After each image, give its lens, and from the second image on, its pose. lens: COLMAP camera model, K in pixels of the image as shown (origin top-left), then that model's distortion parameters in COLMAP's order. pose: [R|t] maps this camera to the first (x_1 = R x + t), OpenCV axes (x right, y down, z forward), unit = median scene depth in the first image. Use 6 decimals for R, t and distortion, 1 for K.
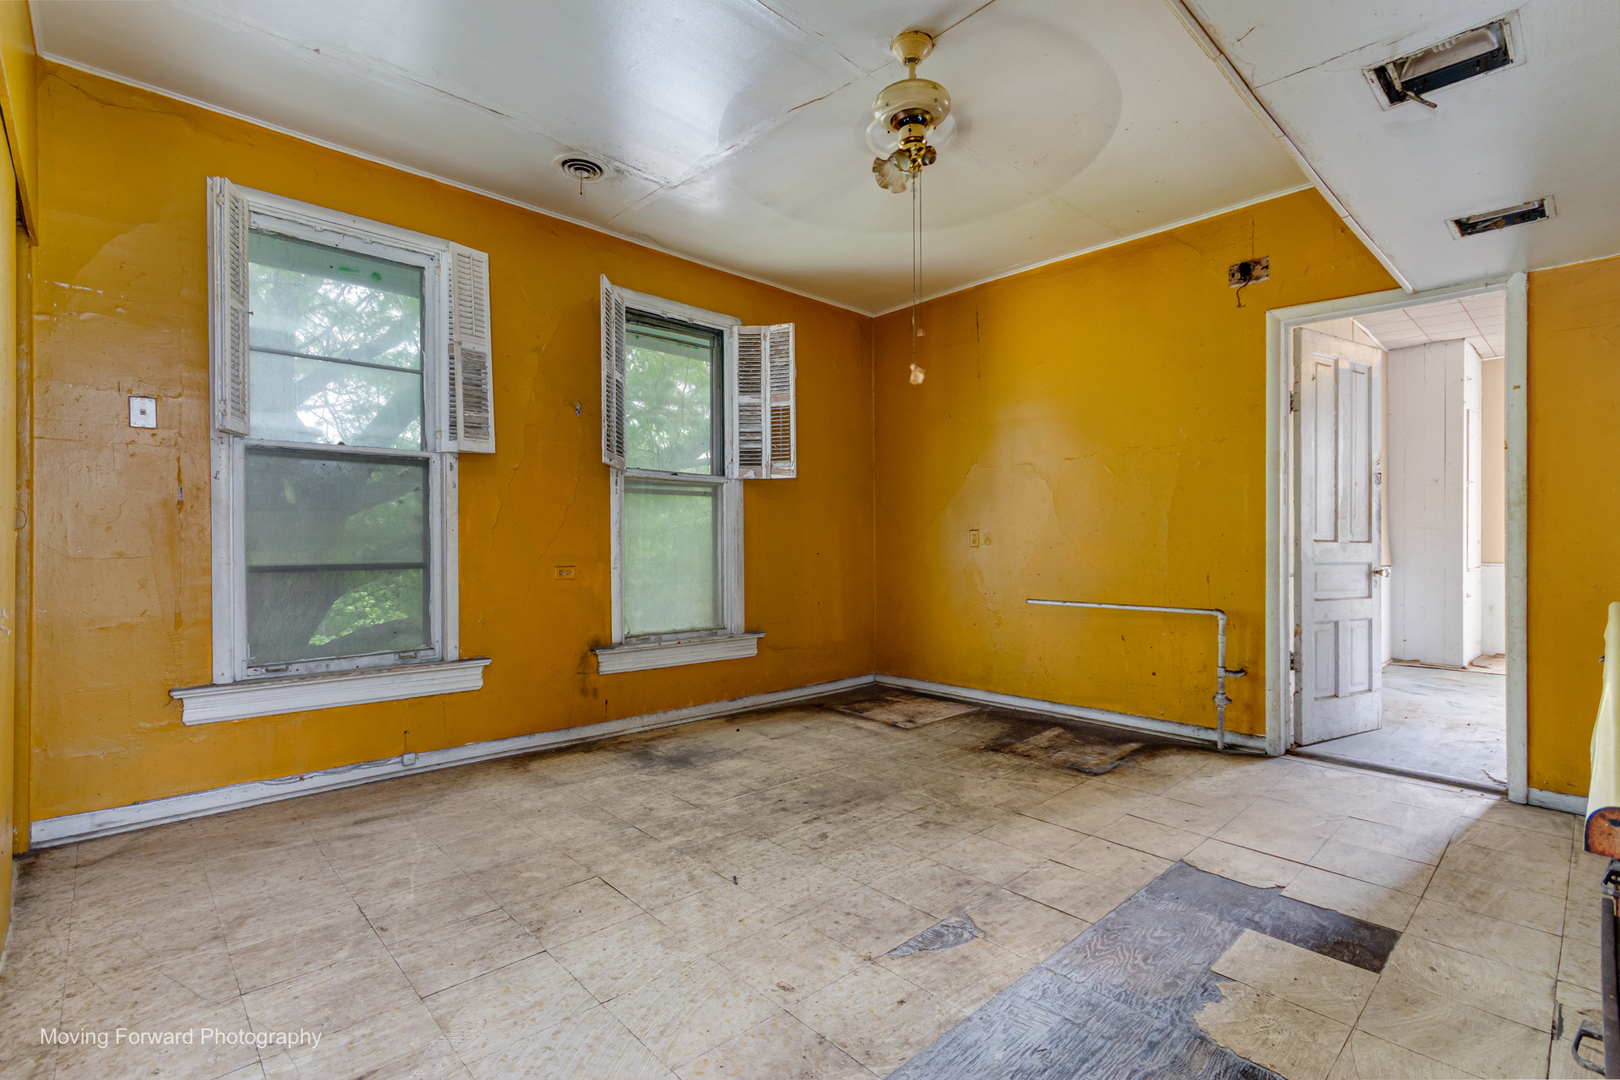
lens RADIAL K [[751.1, 0, 770.6], [0, 751.1, 547.5], [0, 0, 1]] dist [0.003329, 0.000080]
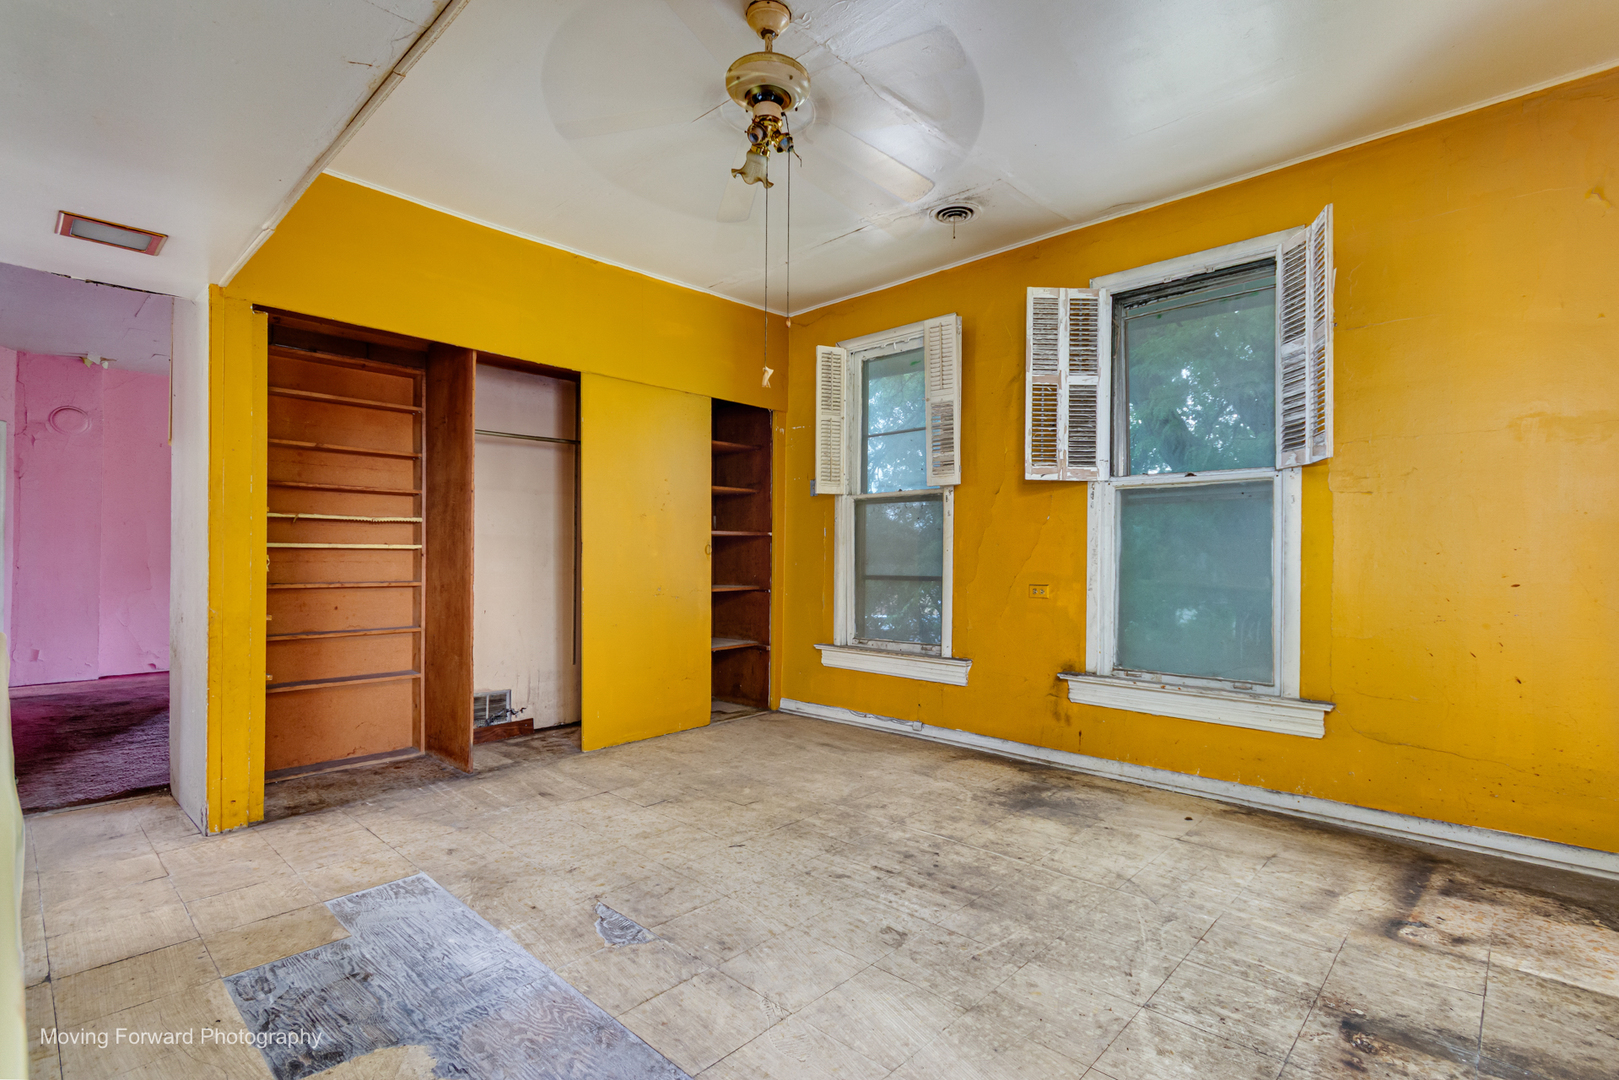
lens RADIAL K [[750.7, 0, 837.3], [0, 750.7, 563.2], [0, 0, 1]] dist [0.003329, 0.000080]
pose [[0.102106, 0.007147, -0.994748, 0.818381], [-0.008714, 0.999942, 0.006290, -0.009334], [0.994735, 0.008026, 0.102163, 0.737035]]
